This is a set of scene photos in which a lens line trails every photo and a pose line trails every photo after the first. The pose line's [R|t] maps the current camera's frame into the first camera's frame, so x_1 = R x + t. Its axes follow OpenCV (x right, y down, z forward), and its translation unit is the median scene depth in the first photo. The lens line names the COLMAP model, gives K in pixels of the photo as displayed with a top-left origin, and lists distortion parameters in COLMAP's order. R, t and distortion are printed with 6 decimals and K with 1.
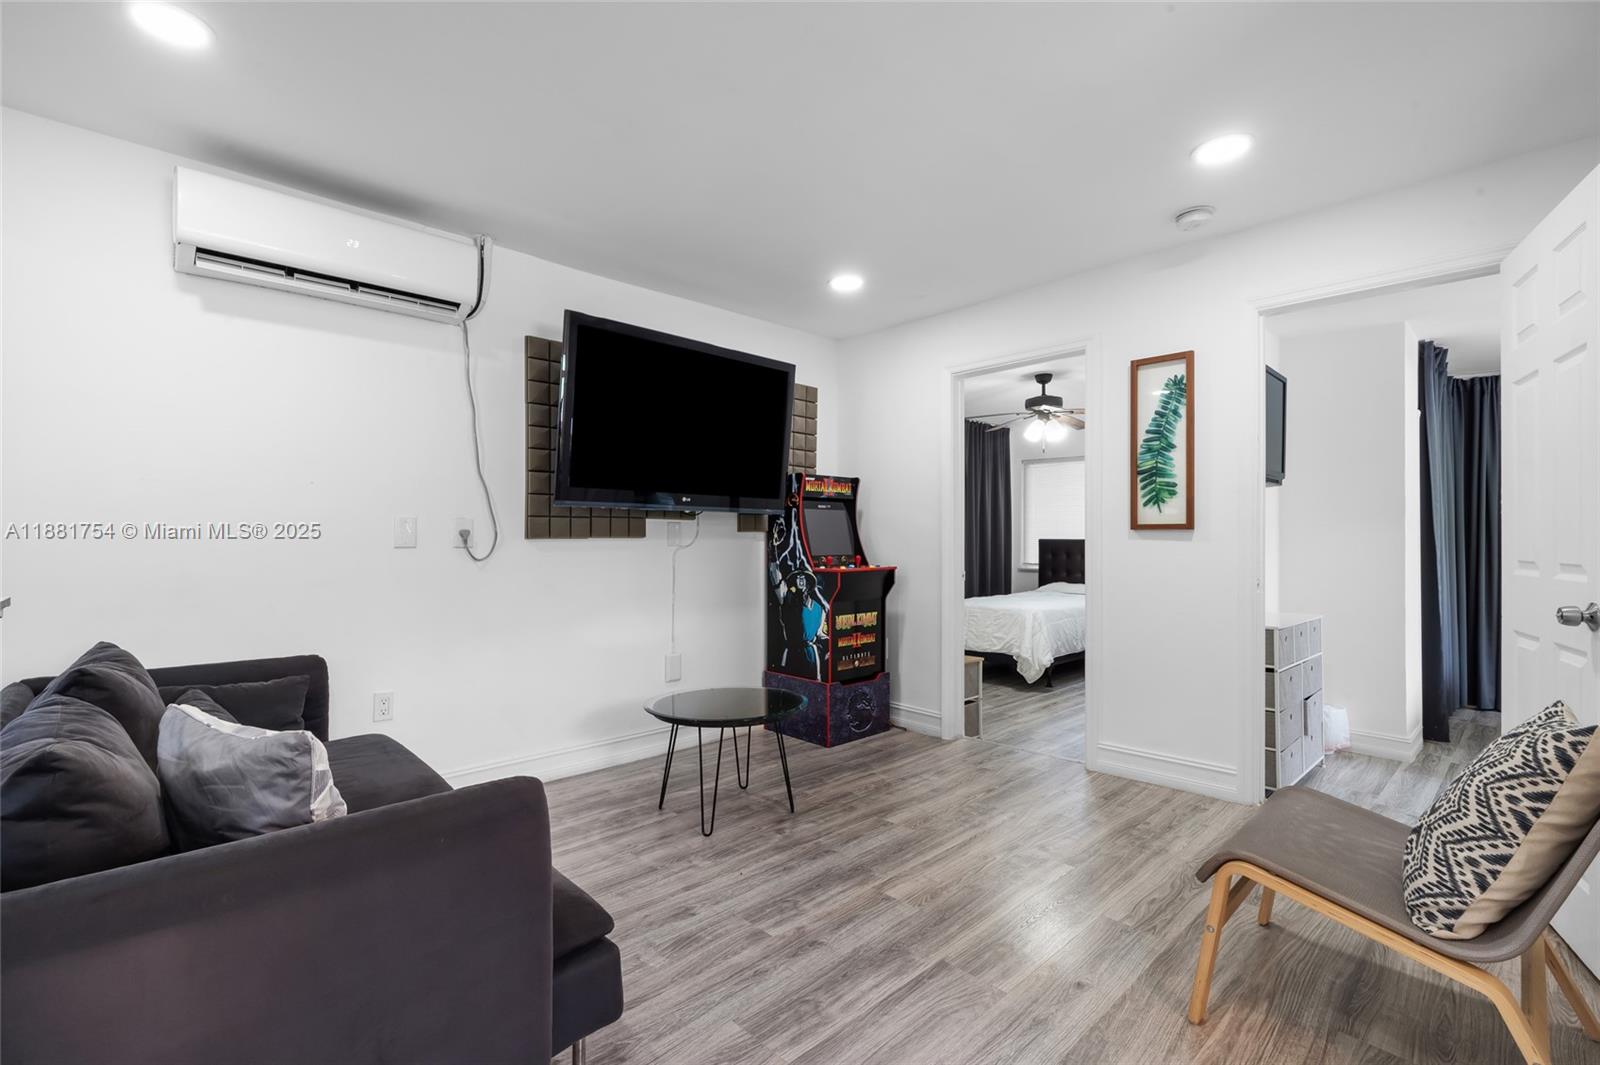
lens RADIAL K [[714.5, 0, 811.0], [0, 714.5, 530.4], [0, 0, 1]] dist [-0.000759, -0.000266]
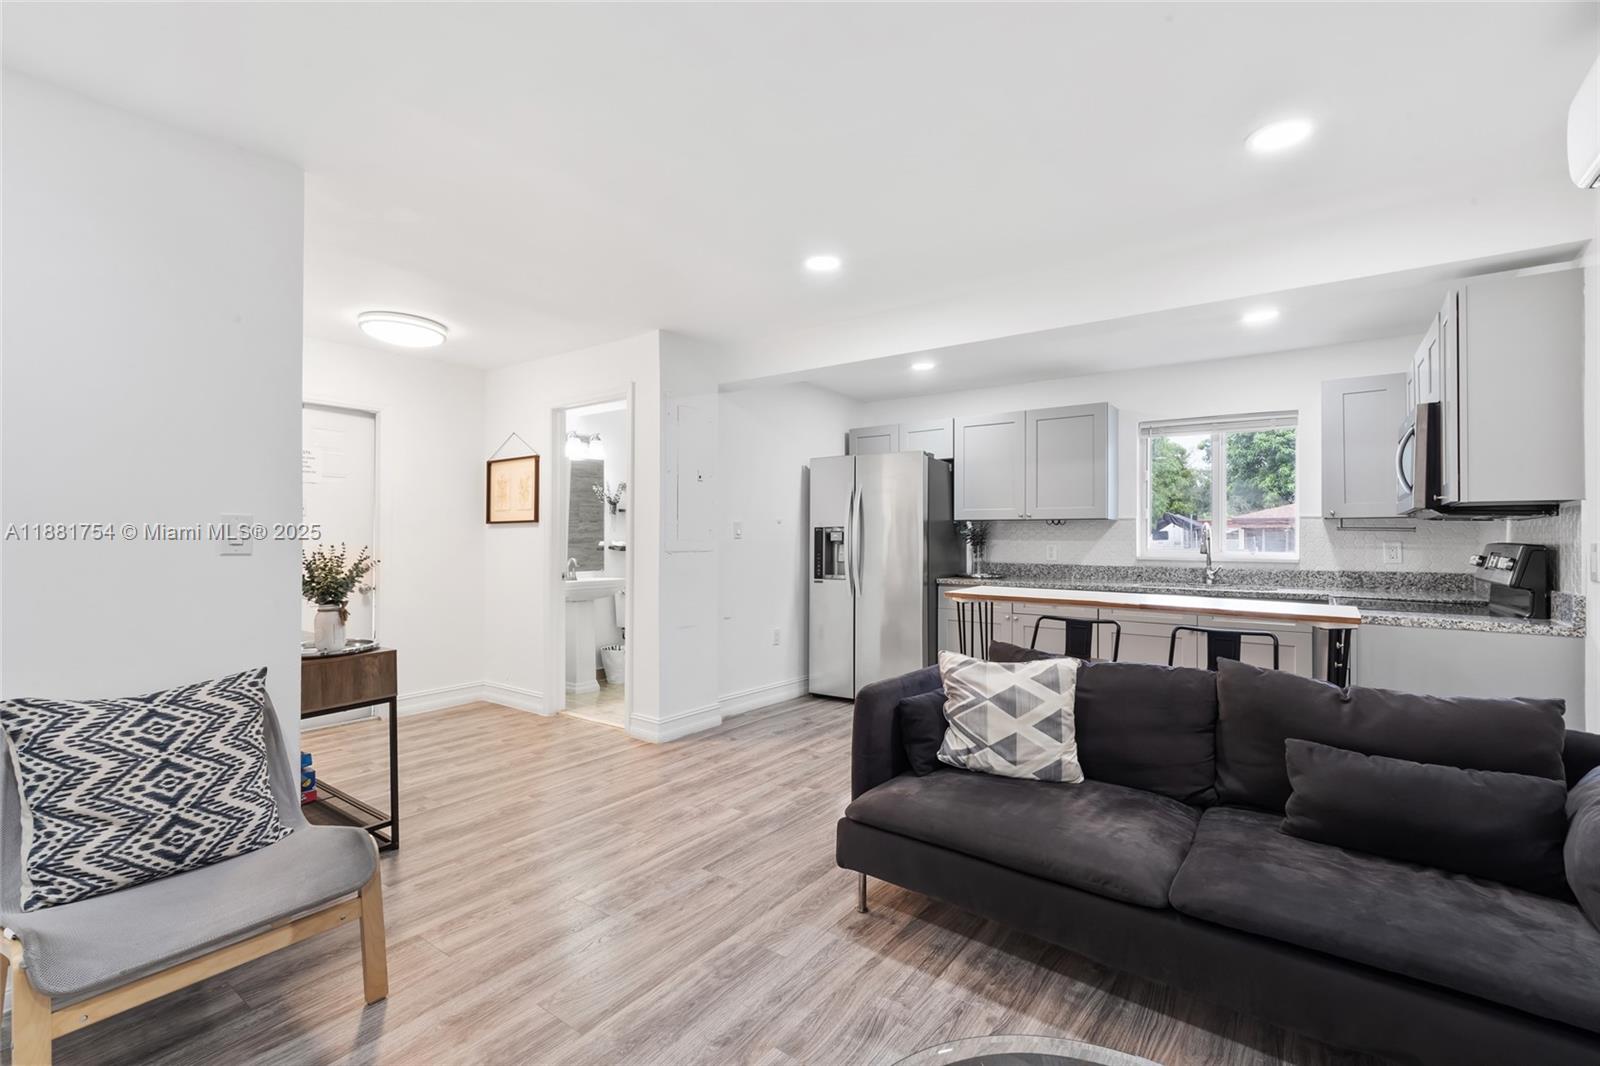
lens RADIAL K [[710.9, 0, 809.4], [0, 710.9, 534.4], [0, 0, 1]] dist [-0.002948, -0.000287]
pose [[-0.984021, -0.008950, -0.177829, 0.037528], [-0.006339, 0.999864, -0.015245, -0.017340], [0.177941, -0.013874, -0.983943, 1.123538]]
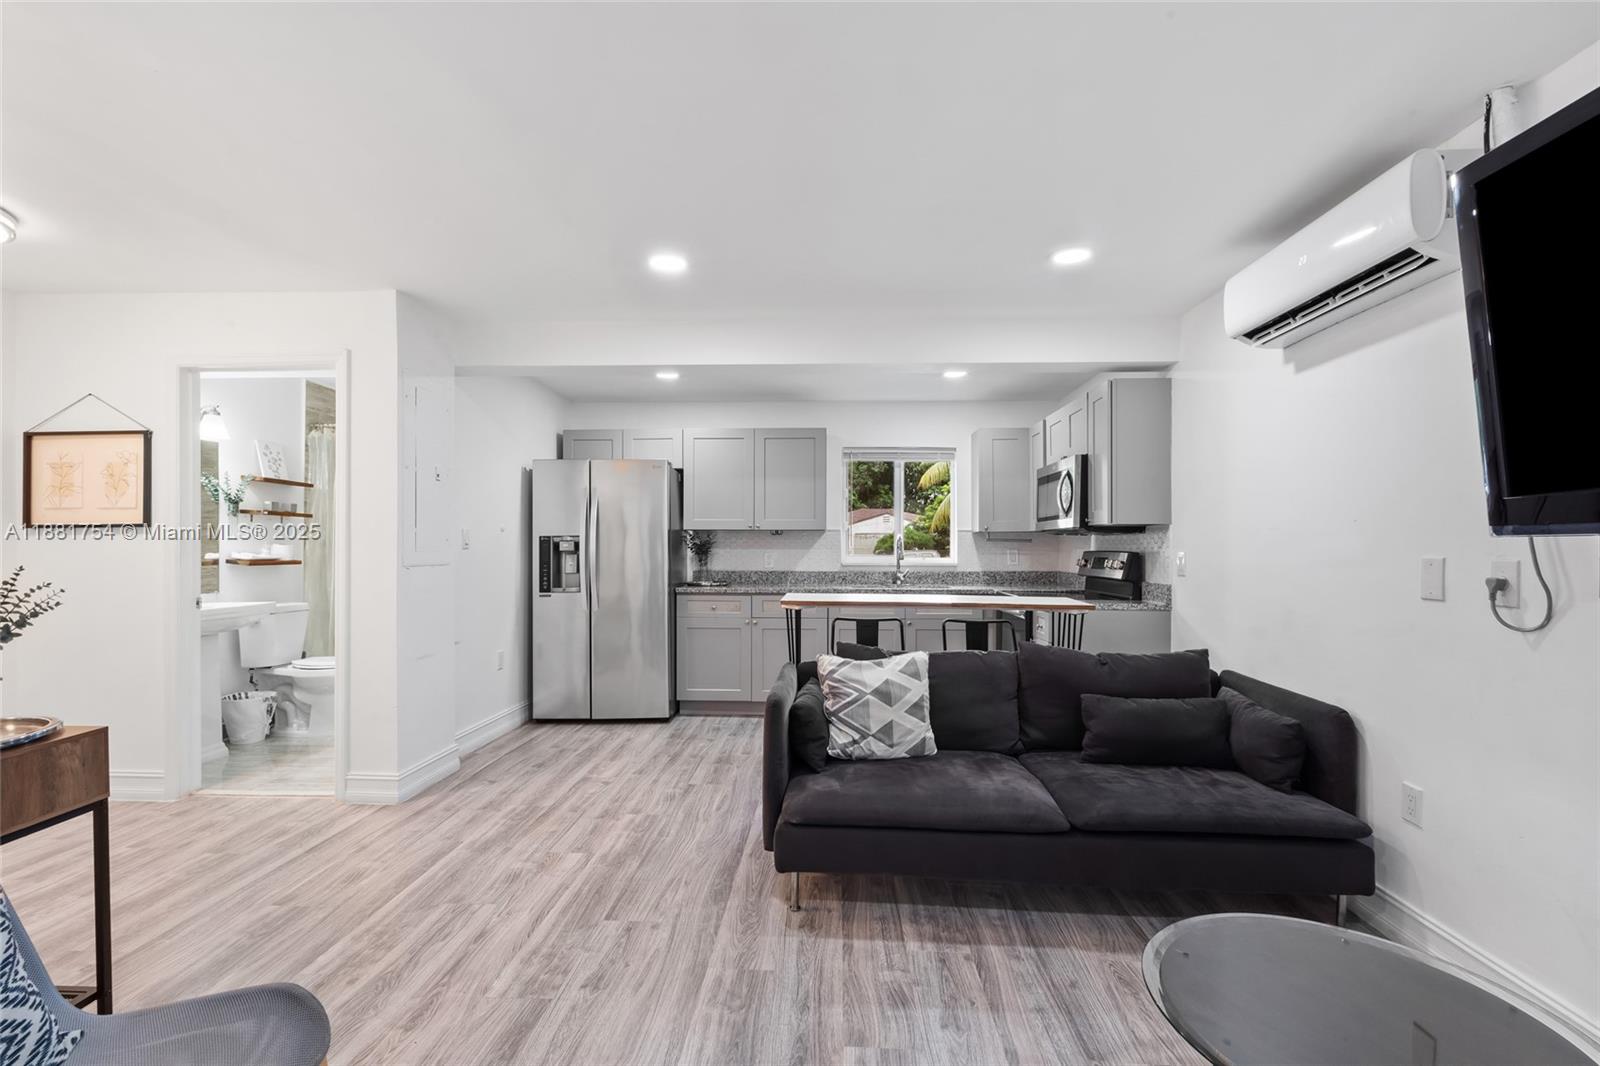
lens RADIAL K [[713.8, 0, 810.3], [0, 713.8, 541.6], [0, 0, 1]] dist [-0.001497, 0.000029]
pose [[-0.719649, -0.009224, -0.694277, 0.361211], [0.000891, 0.999899, -0.014209, -0.024950], [0.694338, -0.010844, -0.719568, 0.980176]]
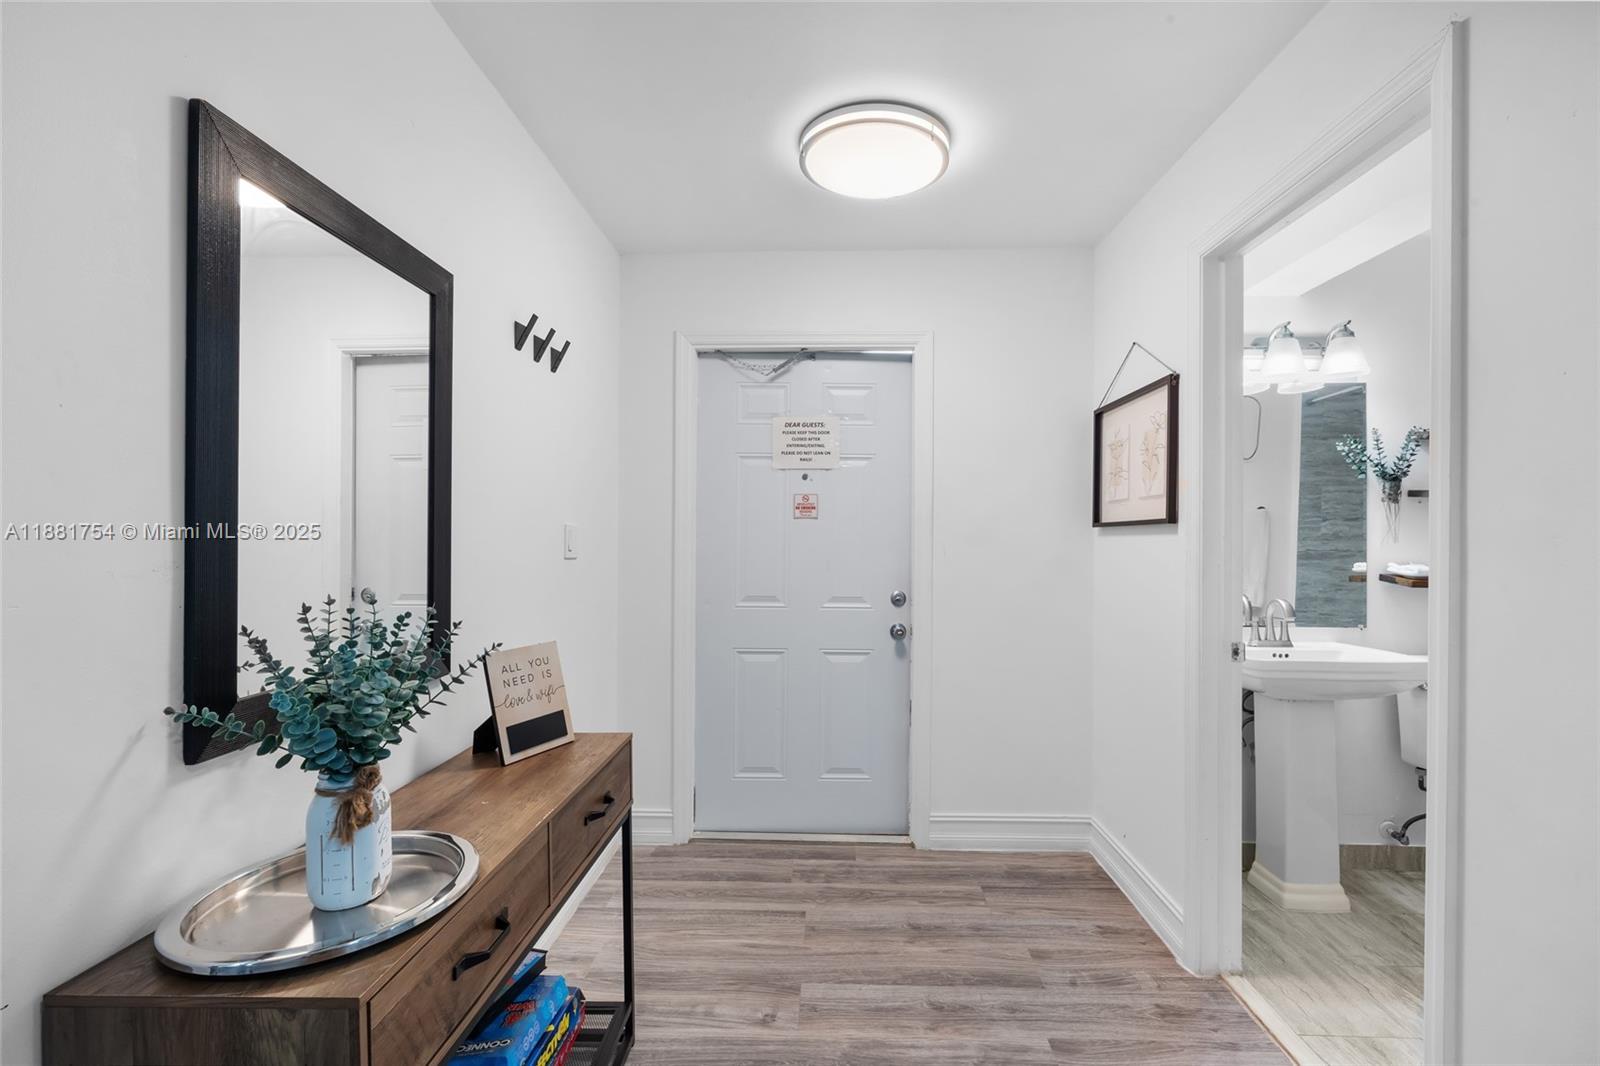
lens RADIAL K [[700.2, 0, 806.0], [0, 700.2, 537.0], [0, 0, 1]] dist [-0.002109, -0.000517]
pose [[-0.695083, -0.009169, 0.718871, 0.100723], [-0.015151, 0.999883, -0.001896, -0.042591], [-0.718770, -0.012209, -0.695141, 0.266842]]
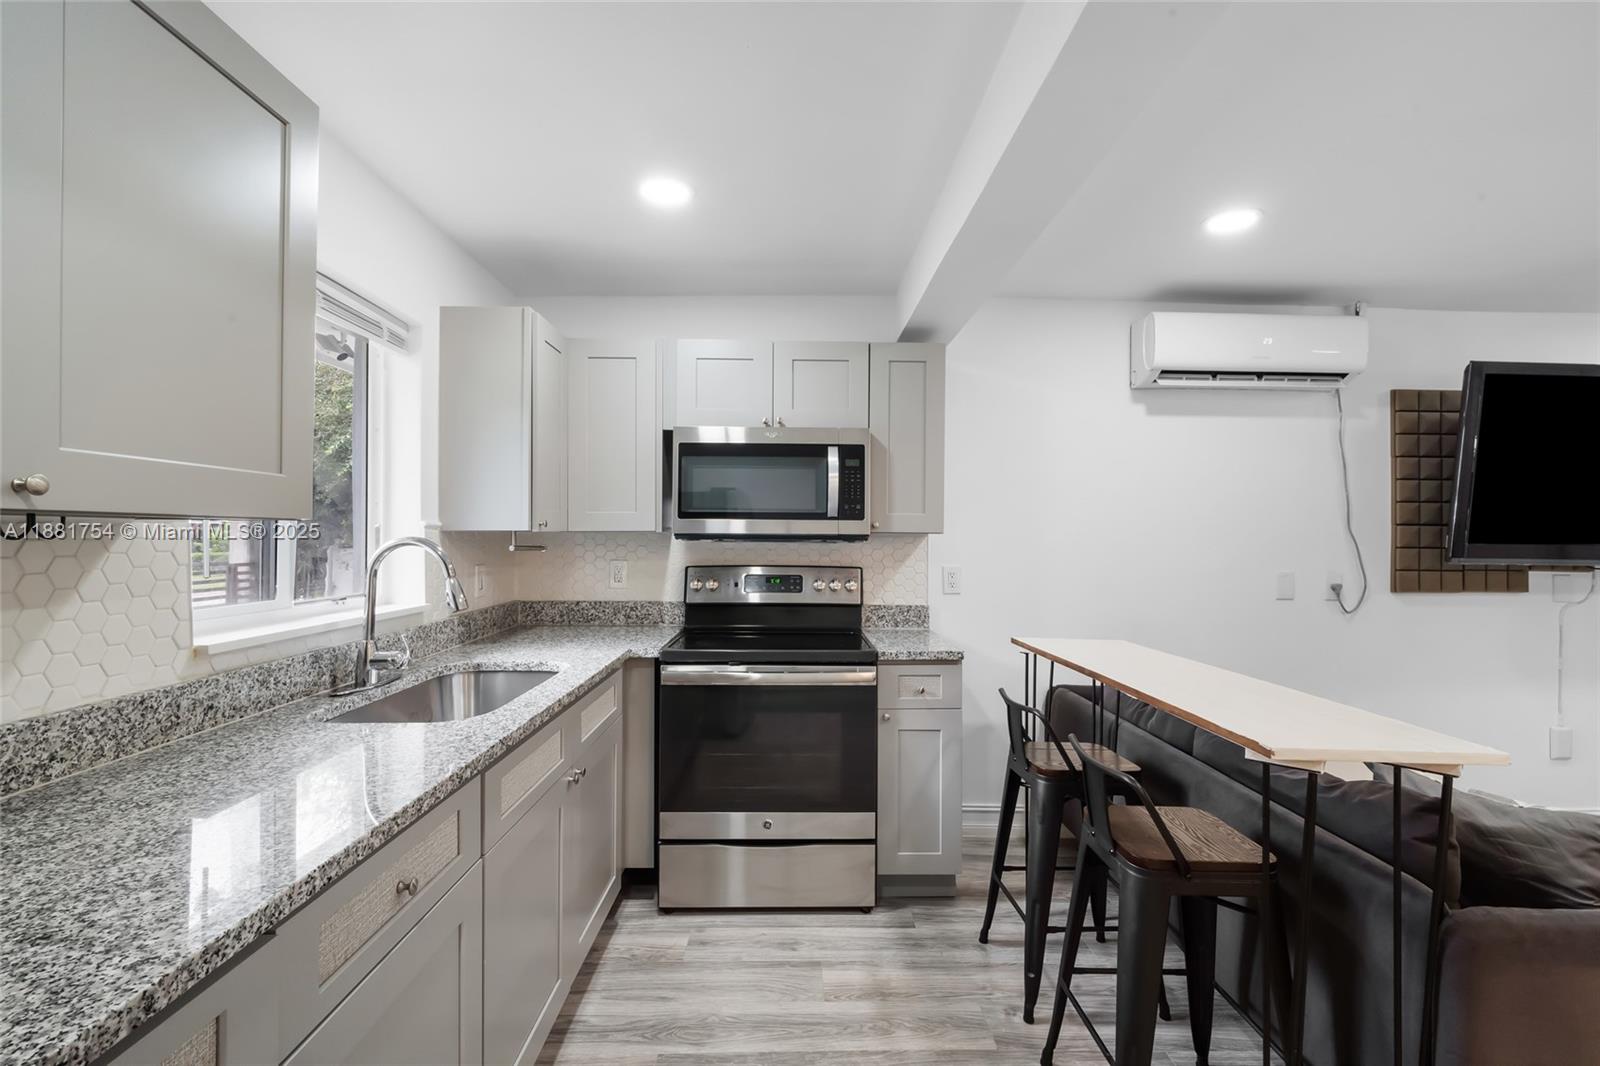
lens RADIAL K [[710.9, 0, 809.4], [0, 710.9, 534.4], [0, 0, 1]] dist [-0.002948, -0.000287]
pose [[0.734748, 0.002428, -0.678335, -0.324515], [-0.002406, 0.999997, 0.000974, -0.068946], [0.678336, 0.000917, 0.734752, -0.284338]]
